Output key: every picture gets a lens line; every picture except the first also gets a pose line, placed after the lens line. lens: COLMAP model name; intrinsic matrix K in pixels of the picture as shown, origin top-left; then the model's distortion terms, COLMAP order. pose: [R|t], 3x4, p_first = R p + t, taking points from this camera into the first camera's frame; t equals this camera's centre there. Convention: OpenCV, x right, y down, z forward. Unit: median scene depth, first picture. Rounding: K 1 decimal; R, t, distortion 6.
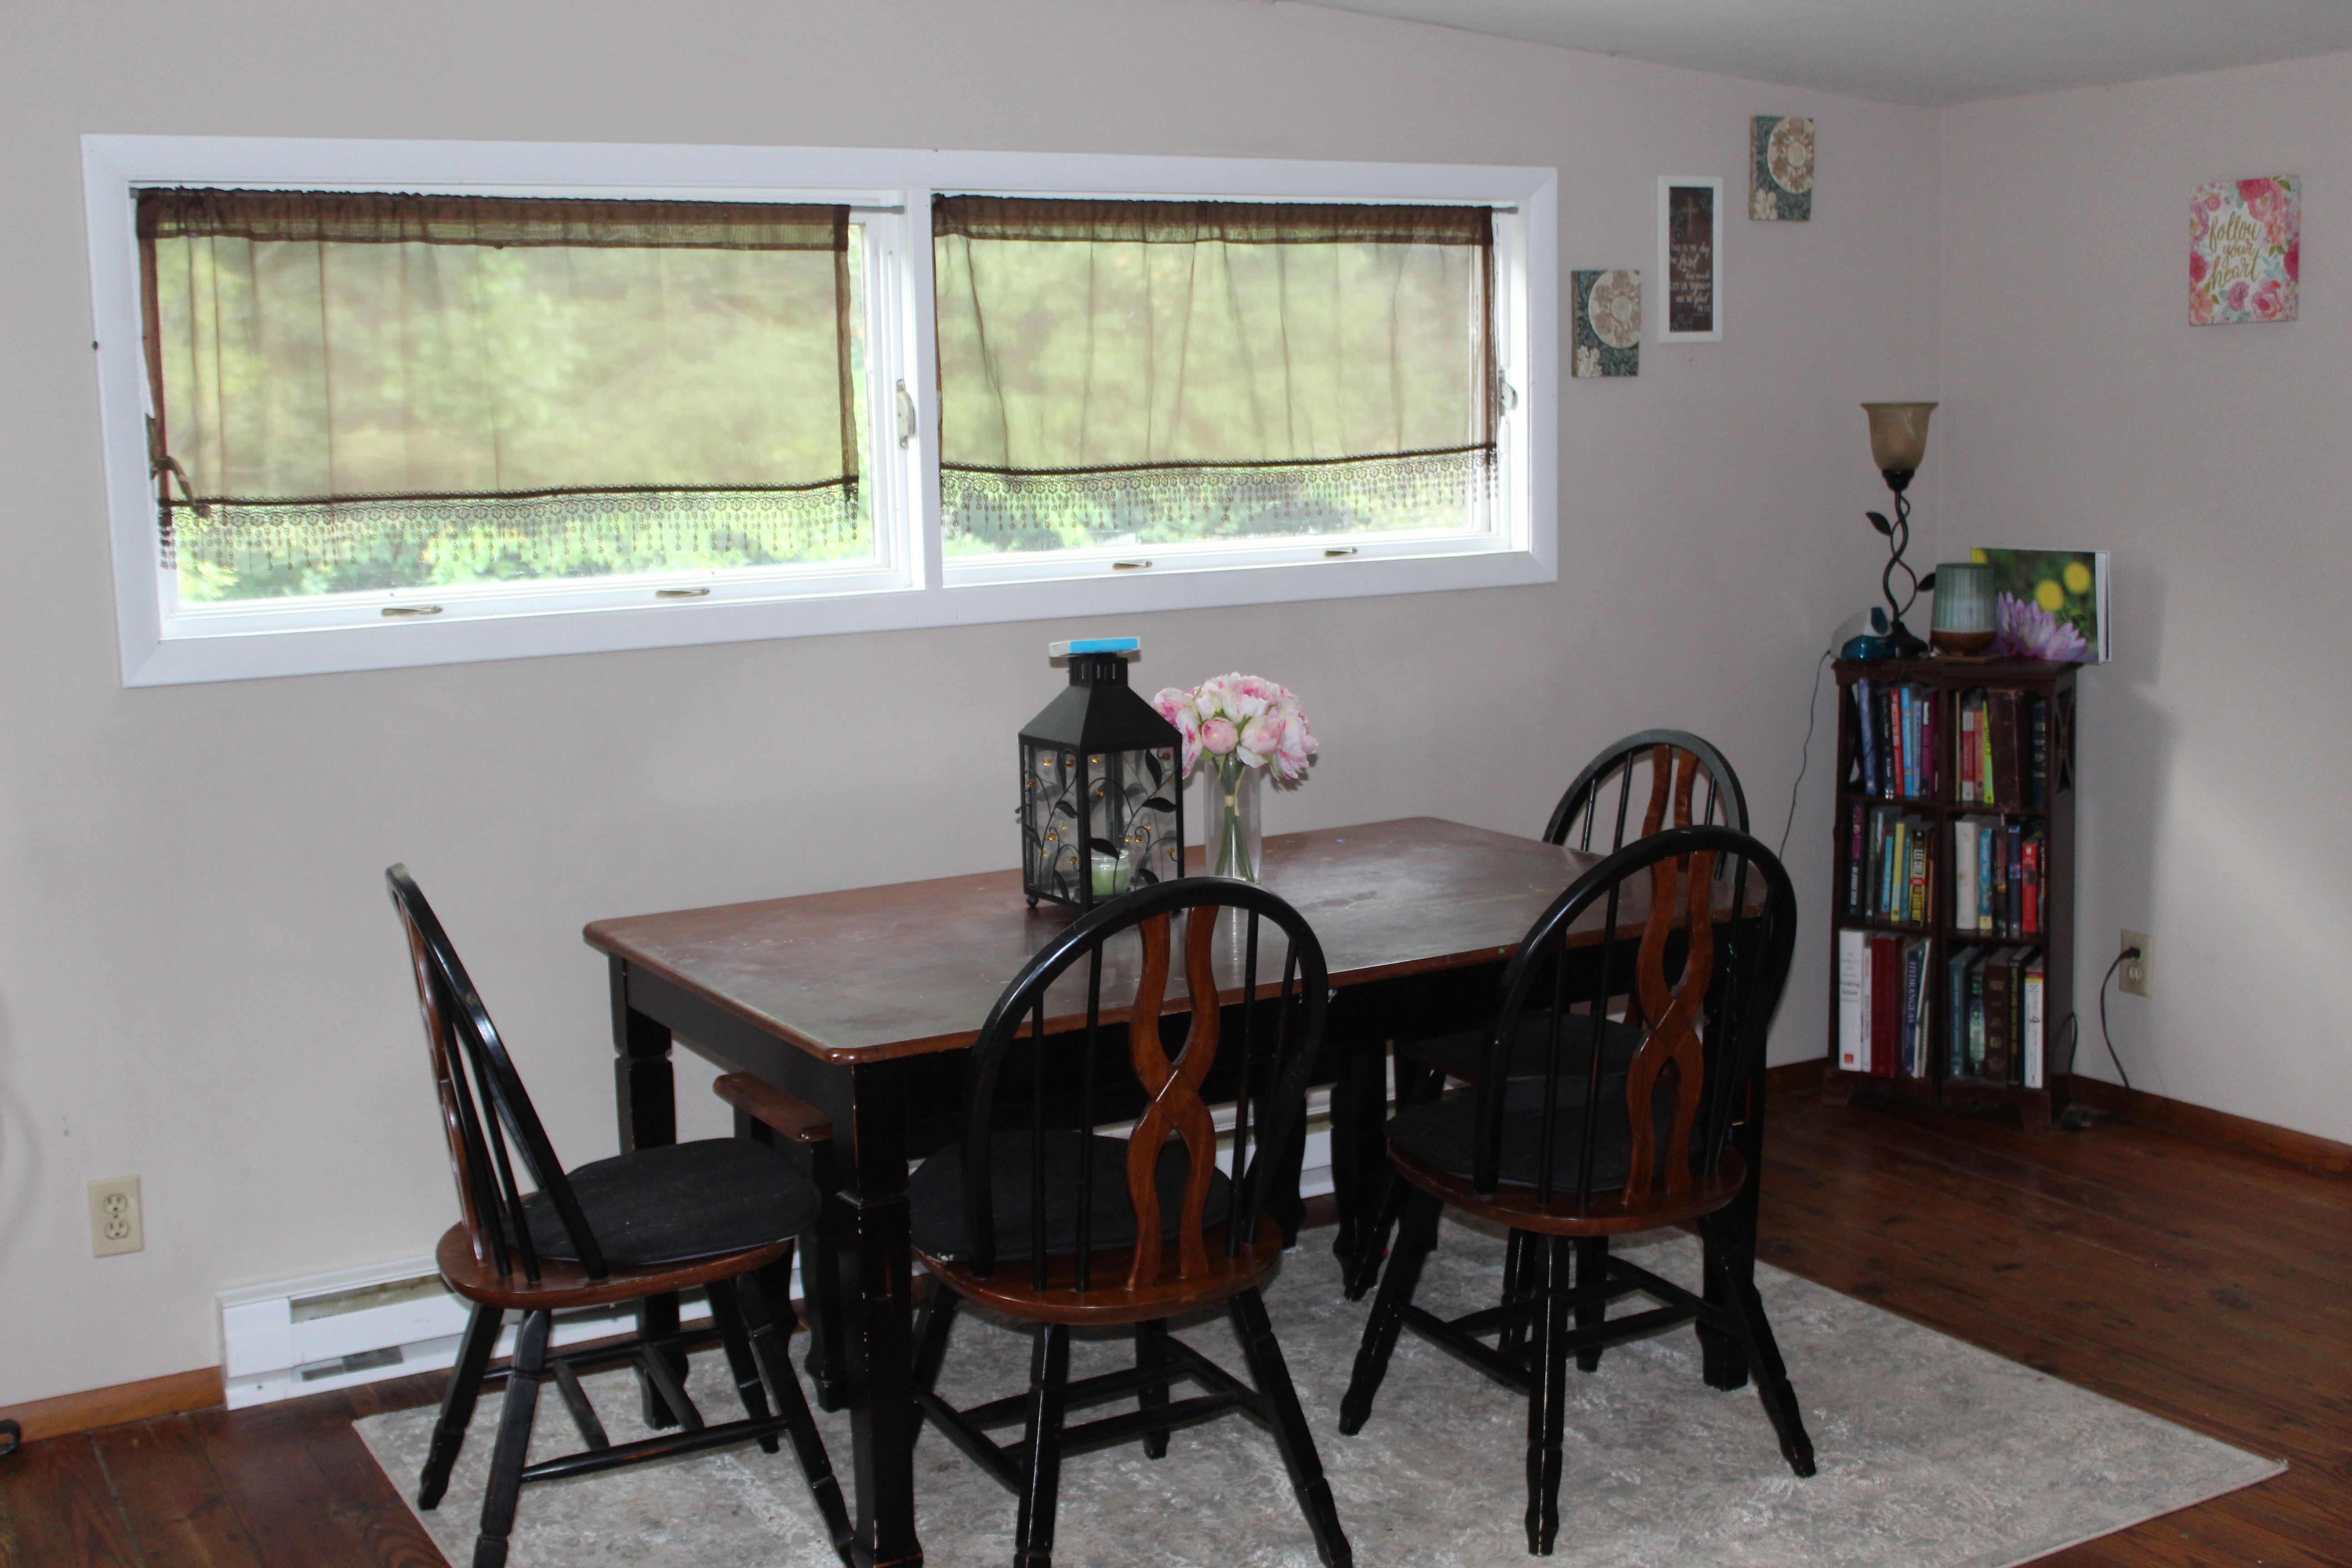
lens RADIAL K [[2654.3, 0, 1176.0], [0, 2654.3, 784.0], [0, 0, 1]] dist [-0.068282, 0.018623]
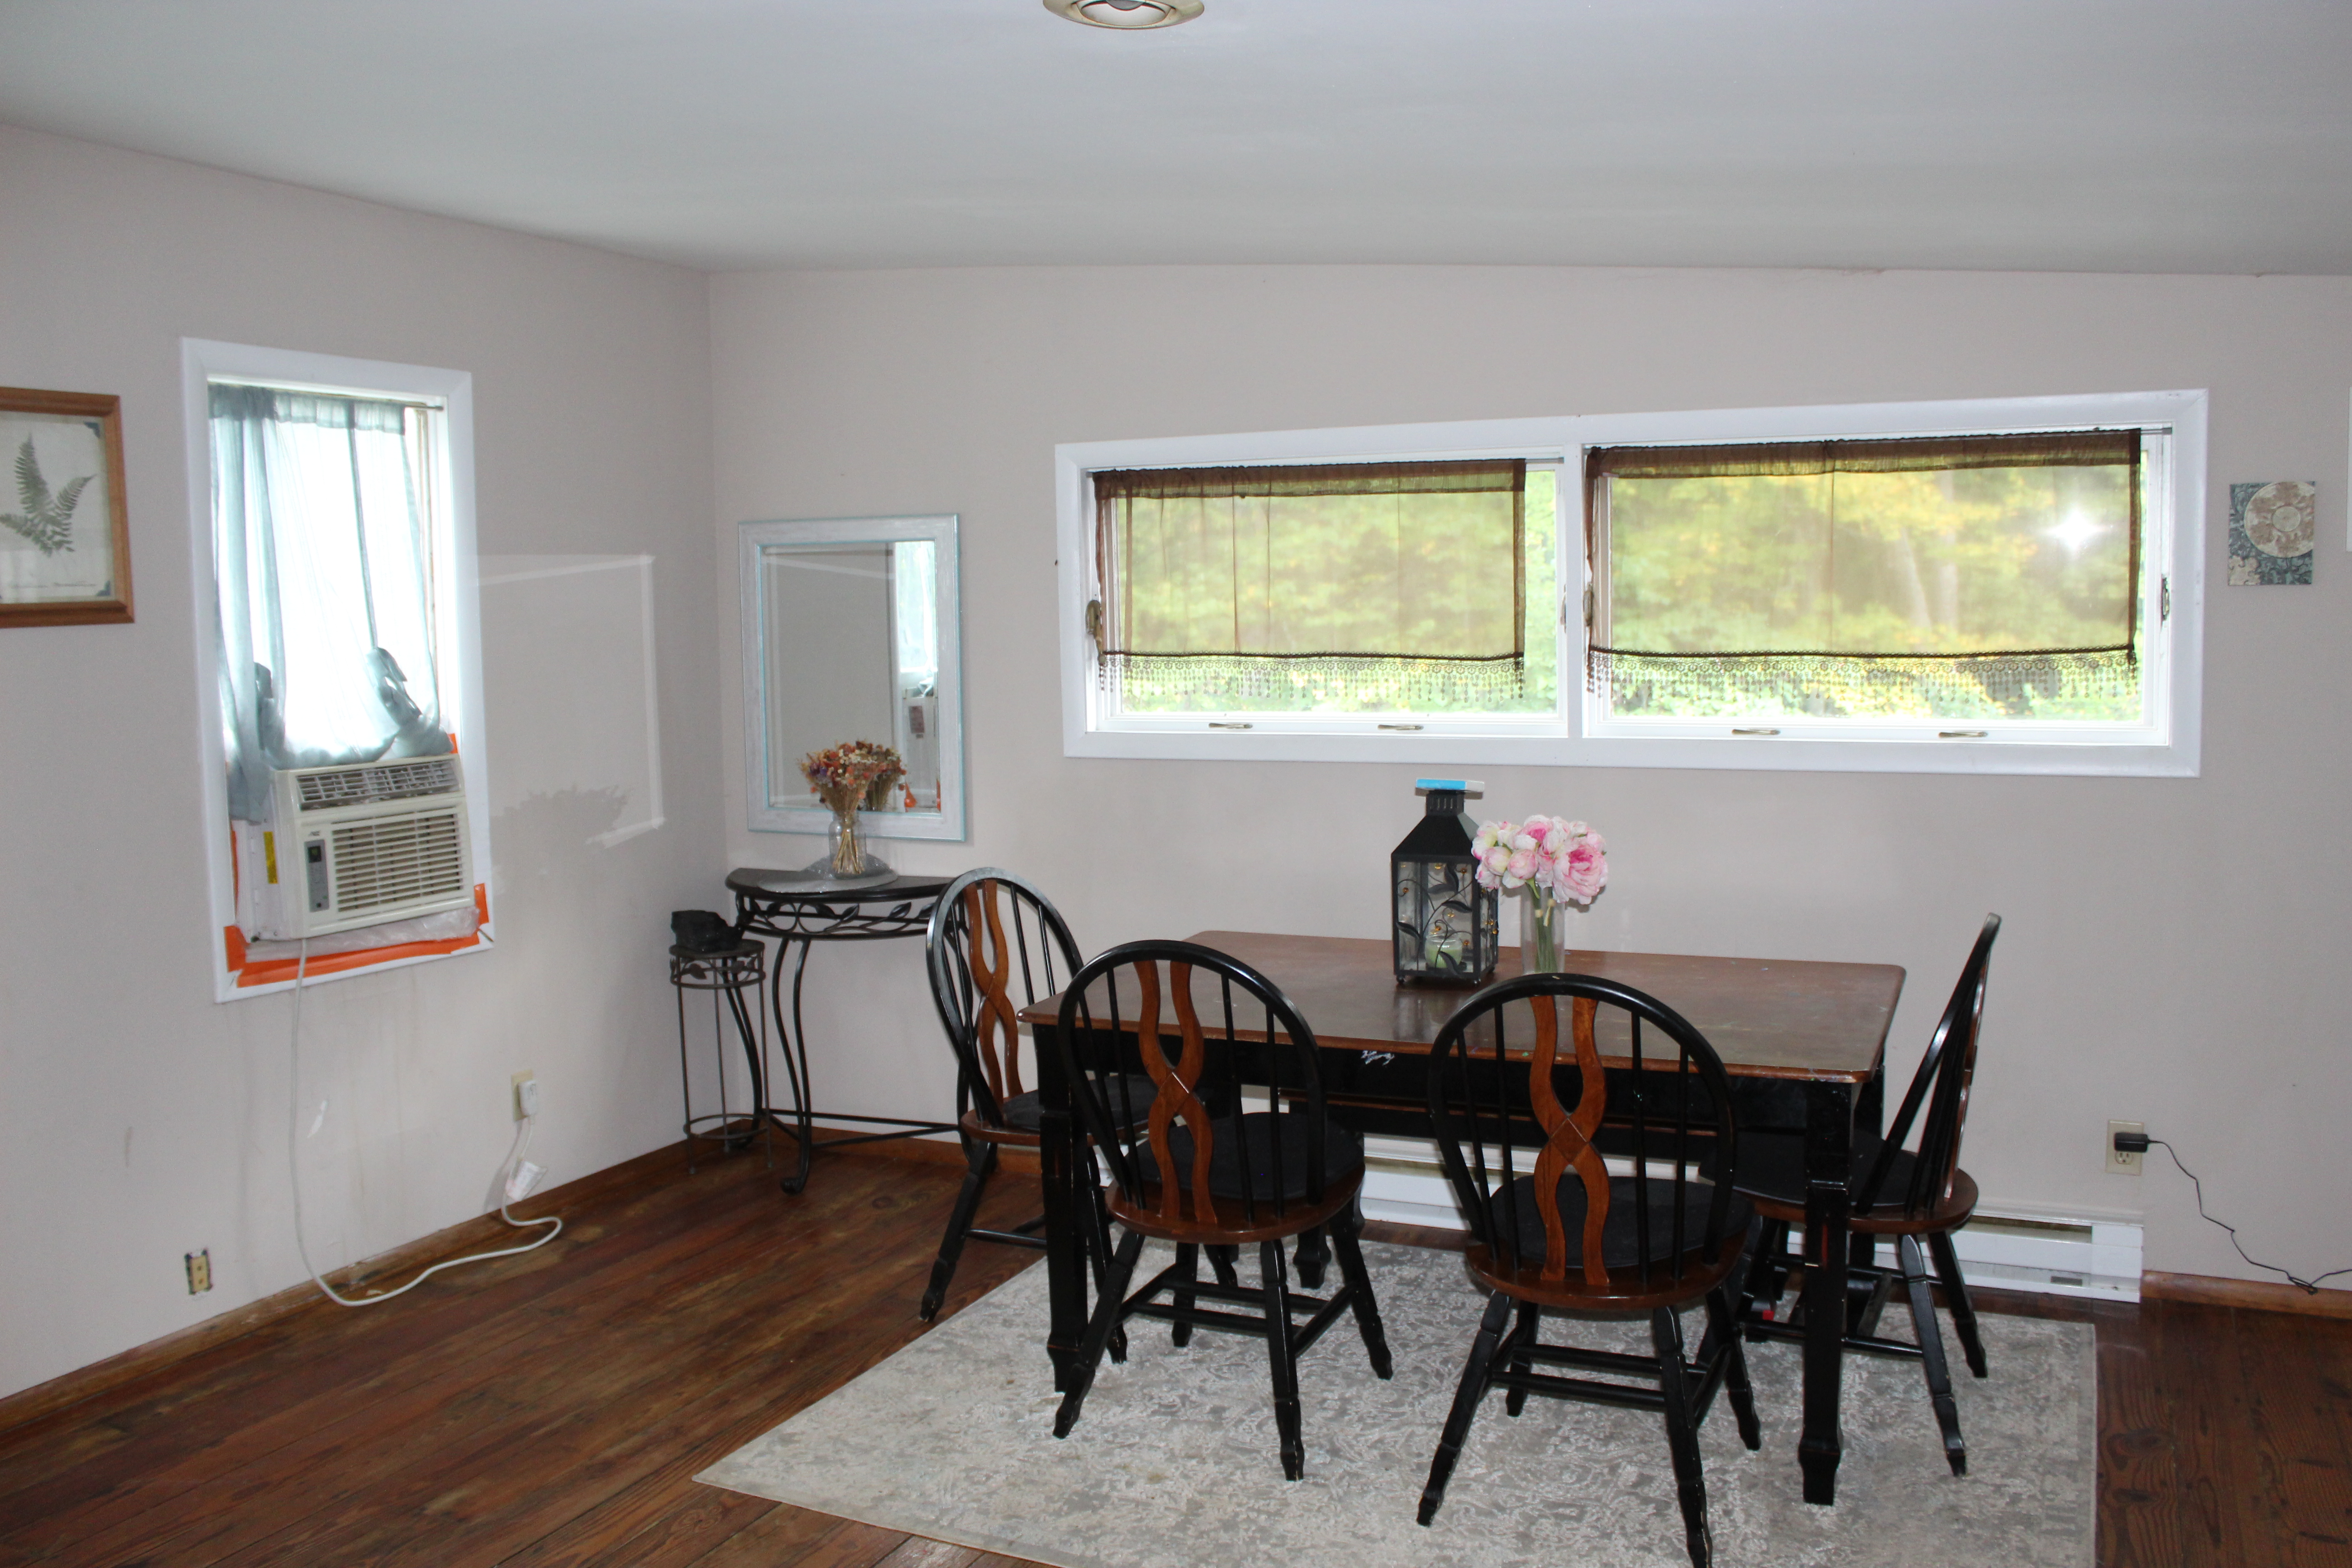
lens RADIAL K [[1959.7, 0, 1176.0], [0, 1959.7, 784.0], [0, 0, 1]] dist [-0.162699, 0.141159]
pose [[0.564701, 0.089990, -0.820375, 0.625906], [-0.115777, 0.992845, 0.029214, -0.057269], [0.817134, 0.078484, 0.571079, 0.278472]]
